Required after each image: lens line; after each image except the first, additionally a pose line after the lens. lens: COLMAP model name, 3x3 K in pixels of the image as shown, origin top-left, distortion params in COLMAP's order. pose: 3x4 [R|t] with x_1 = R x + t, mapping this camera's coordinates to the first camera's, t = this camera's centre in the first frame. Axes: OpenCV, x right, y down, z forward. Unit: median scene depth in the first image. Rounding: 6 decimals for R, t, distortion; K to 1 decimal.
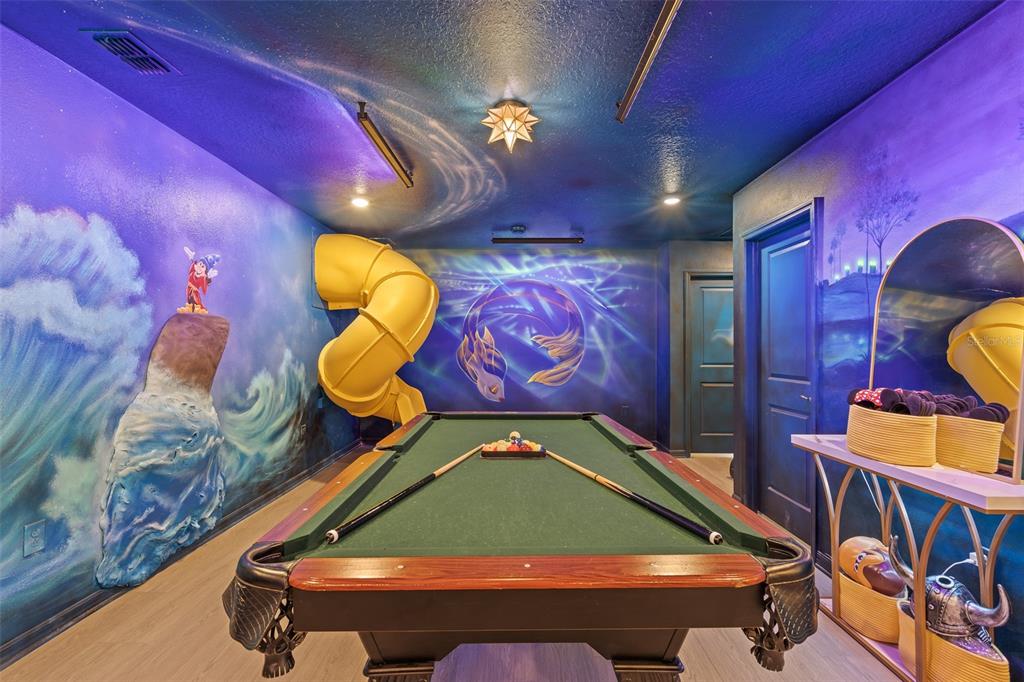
lens RADIAL K [[460.4, 0, 512.0], [0, 460.4, 341.0], [0, 0, 1]] dist [-0.002208, 0.000059]
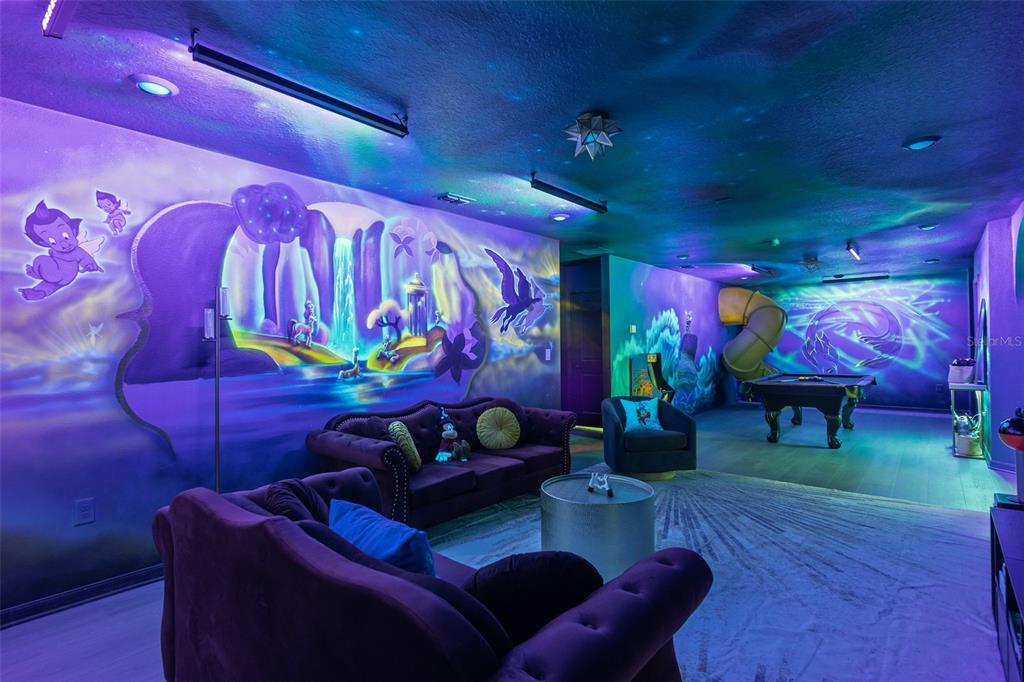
lens RADIAL K [[492.1, 0, 512.0], [0, 492.1, 341.0], [0, 0, 1]] dist [-0.000408, -0.000168]
pose [[0.767649, -0.015562, -0.640682, 0.208162], [0.021015, 0.999779, 0.000895, -0.021201], [0.640526, -0.014151, 0.767806, -0.998421]]
